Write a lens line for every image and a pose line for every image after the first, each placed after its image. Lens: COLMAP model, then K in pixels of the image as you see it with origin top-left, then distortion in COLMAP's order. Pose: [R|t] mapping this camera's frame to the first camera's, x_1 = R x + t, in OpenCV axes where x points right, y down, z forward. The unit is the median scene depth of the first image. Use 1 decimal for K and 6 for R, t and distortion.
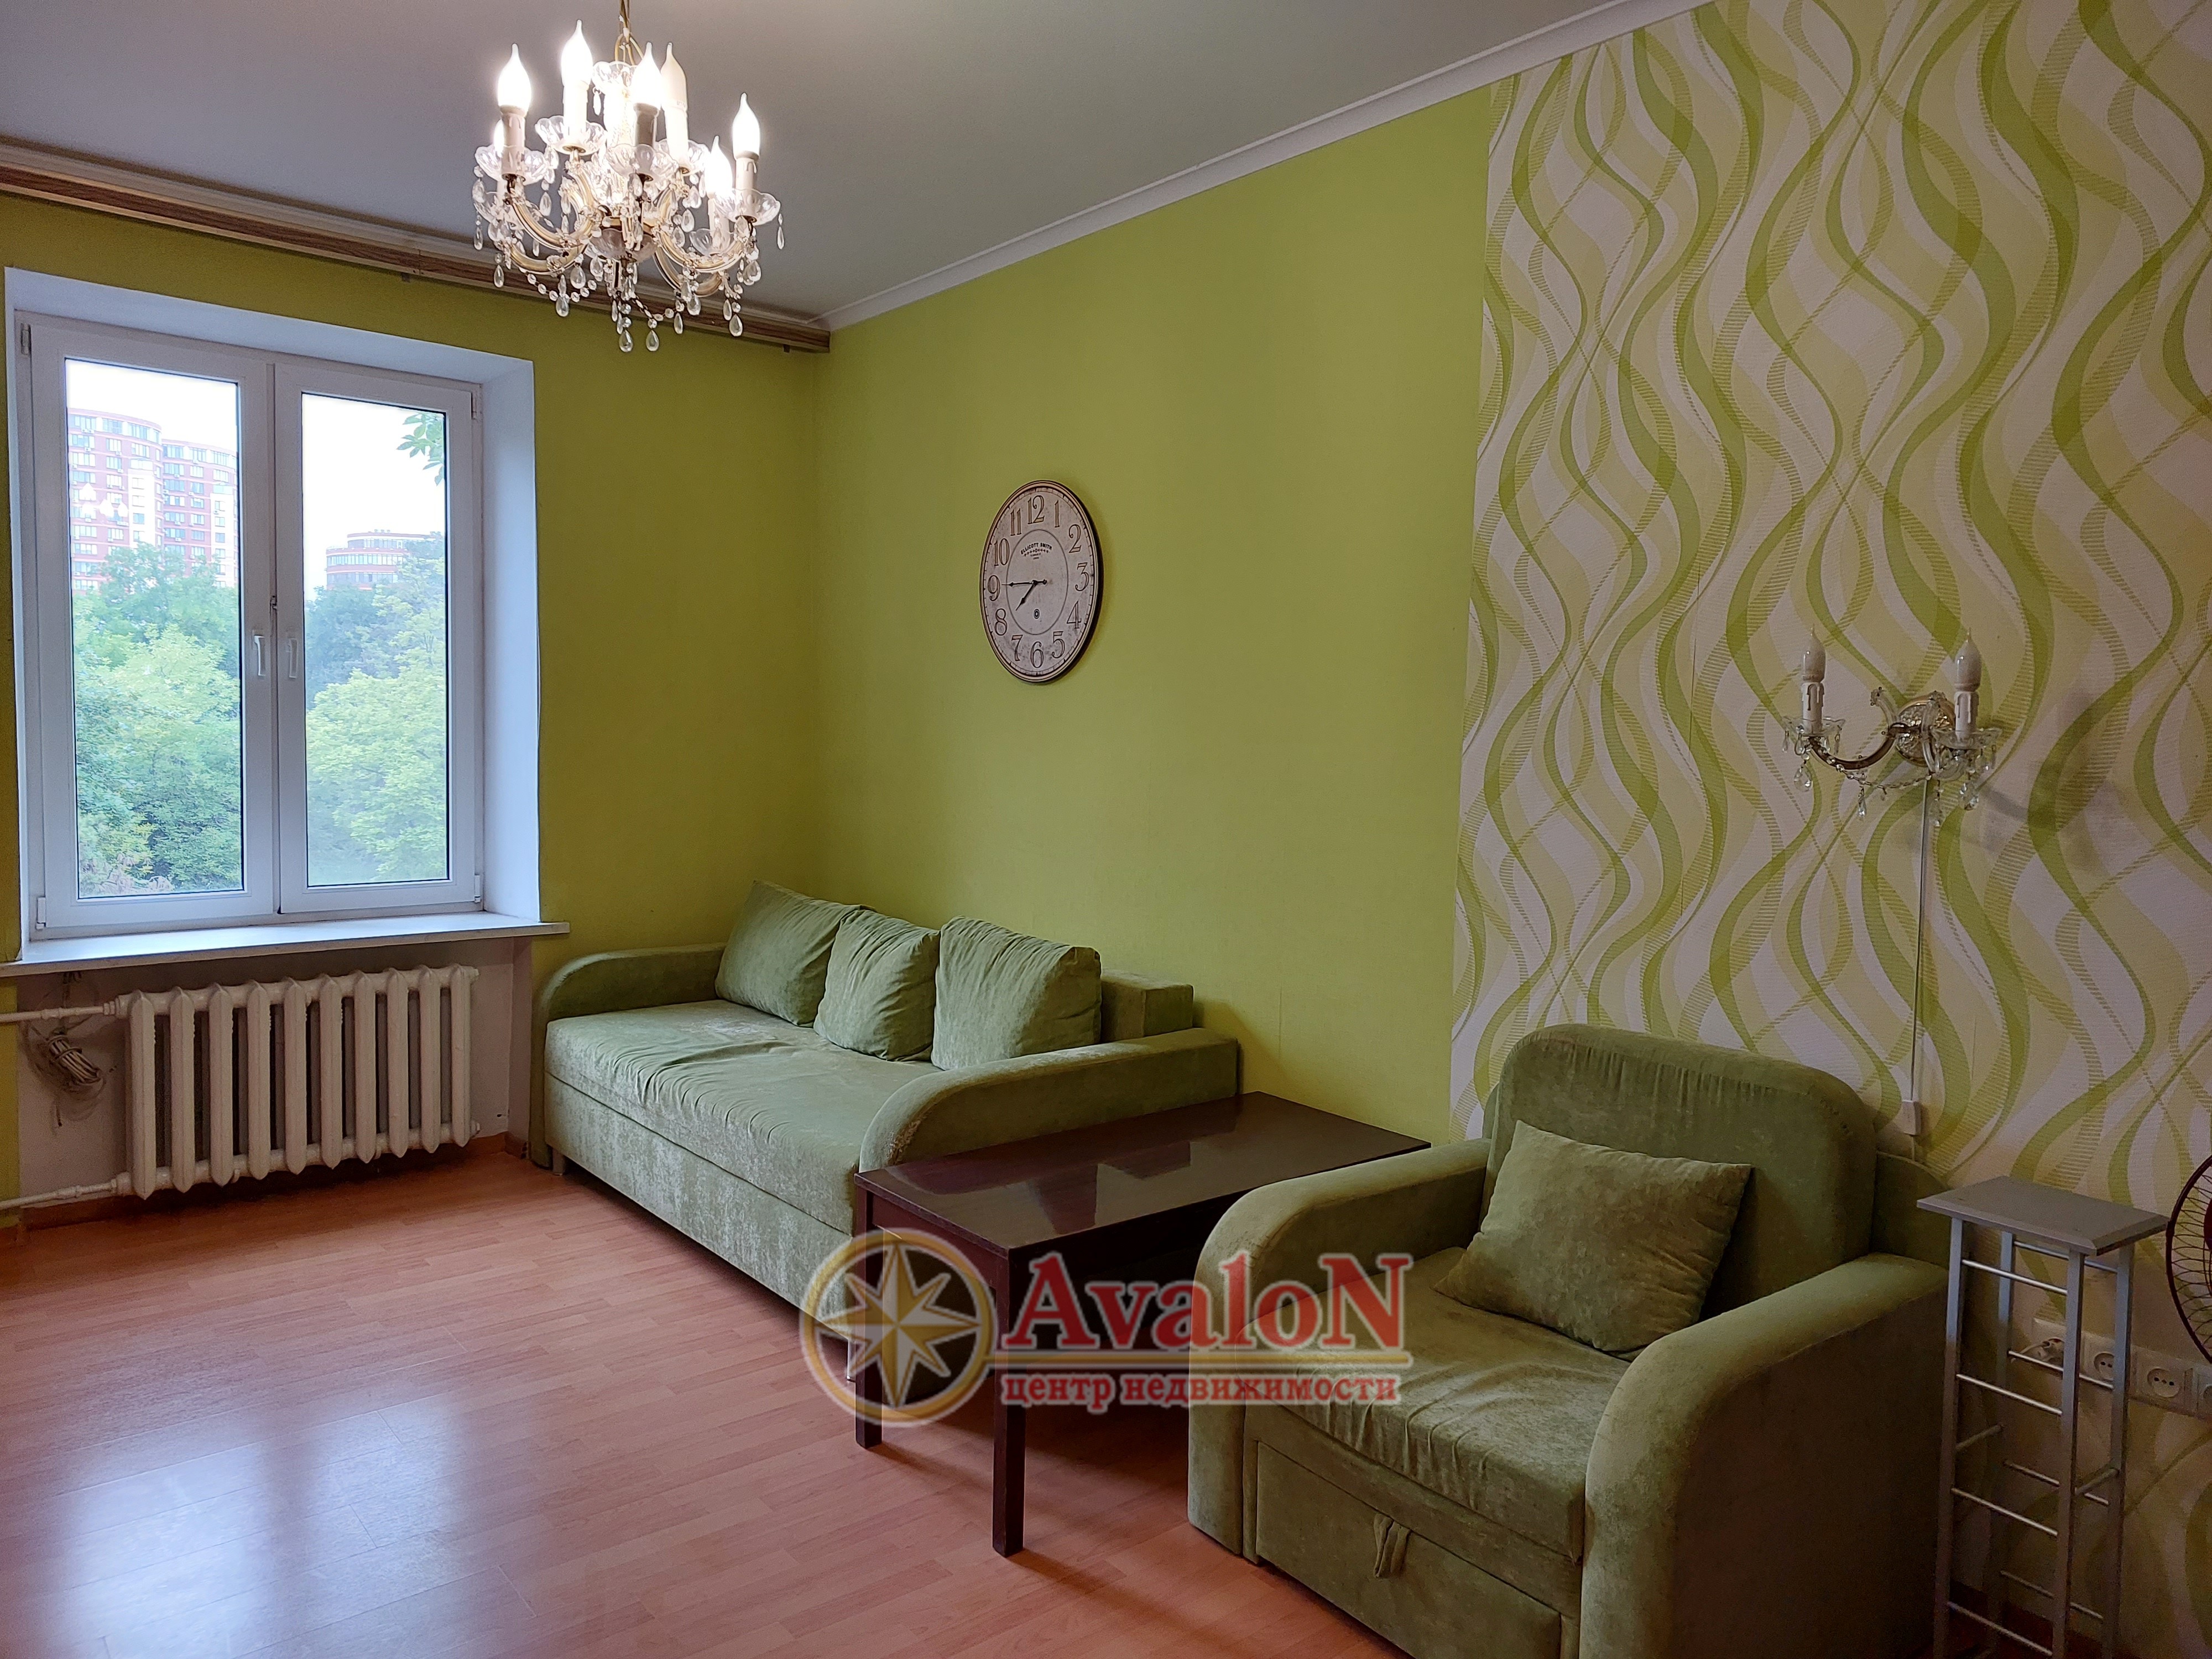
lens RADIAL K [[1498.1, 0, 1106.0], [0, 1498.1, 829.5], [0, 0, 1]] dist [0.000850, -0.001505]
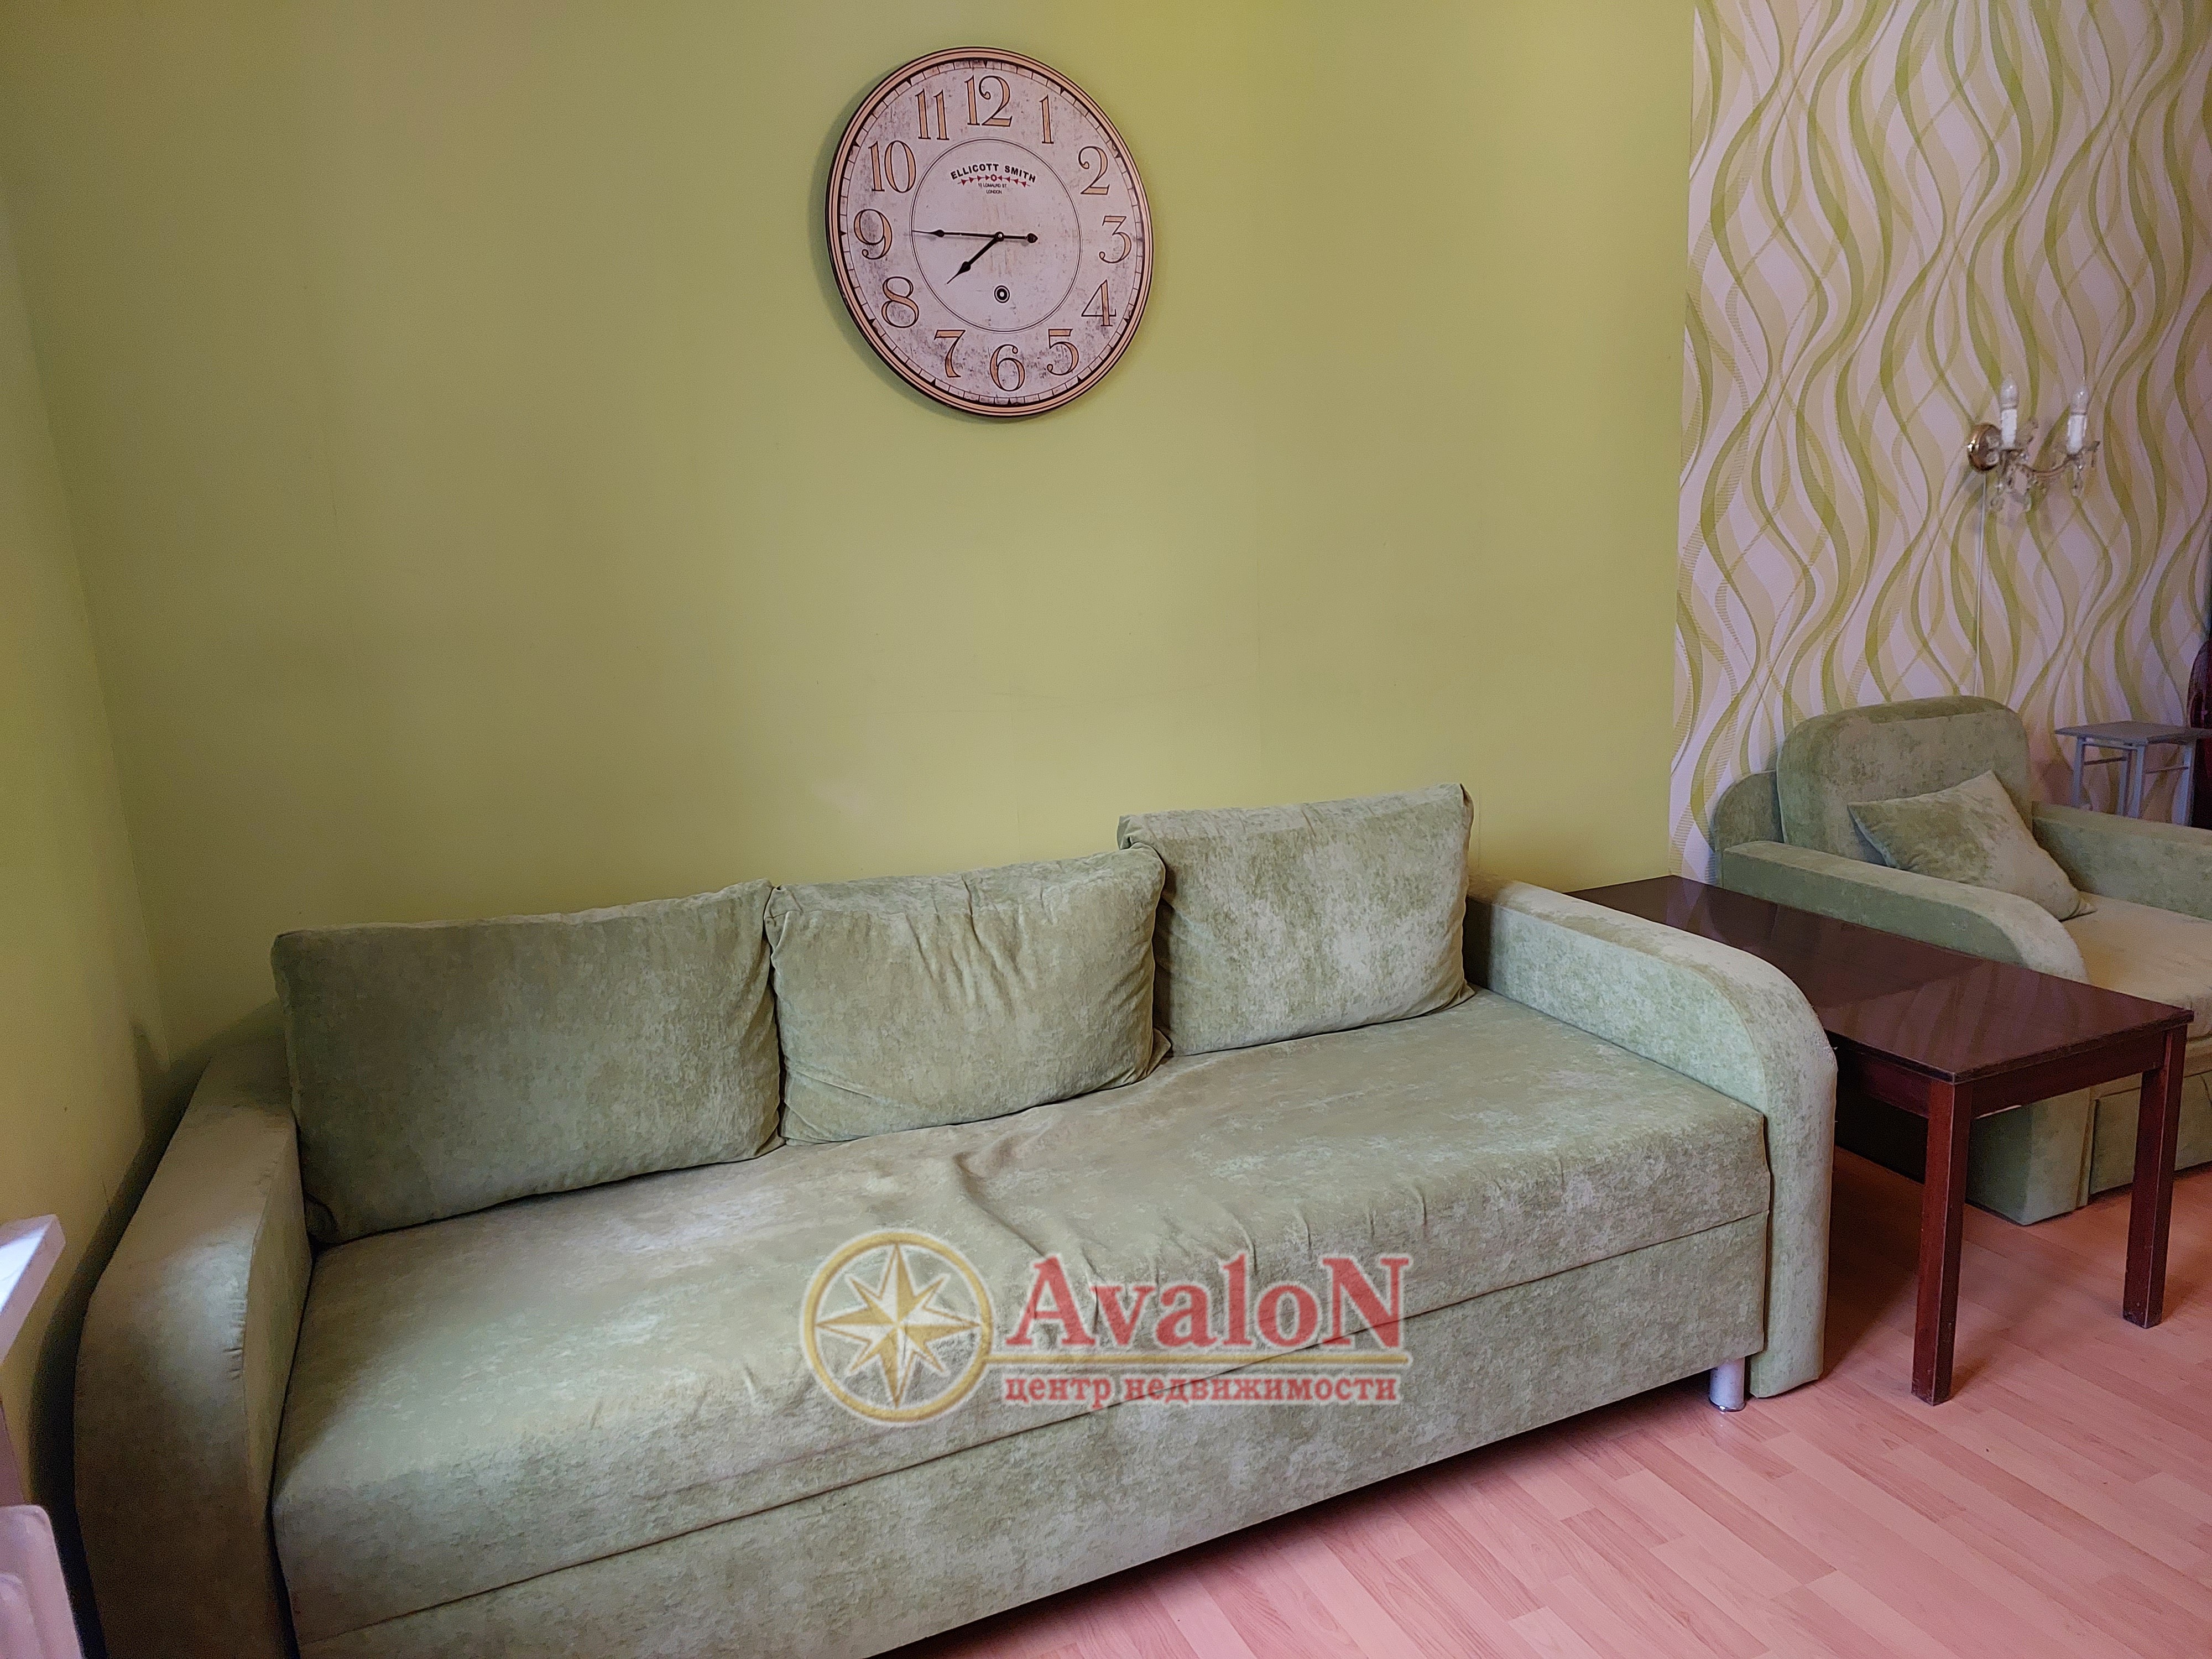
lens RADIAL K [[1498.1, 0, 1106.0], [0, 1498.1, 829.5], [0, 0, 1]] dist [0.000850, -0.001505]
pose [[0.256250, -0.226546, 0.939688, -0.874121], [0.115013, 0.972387, 0.203065, -0.077900], [-0.959744, 0.056041, 0.275230, 1.135702]]
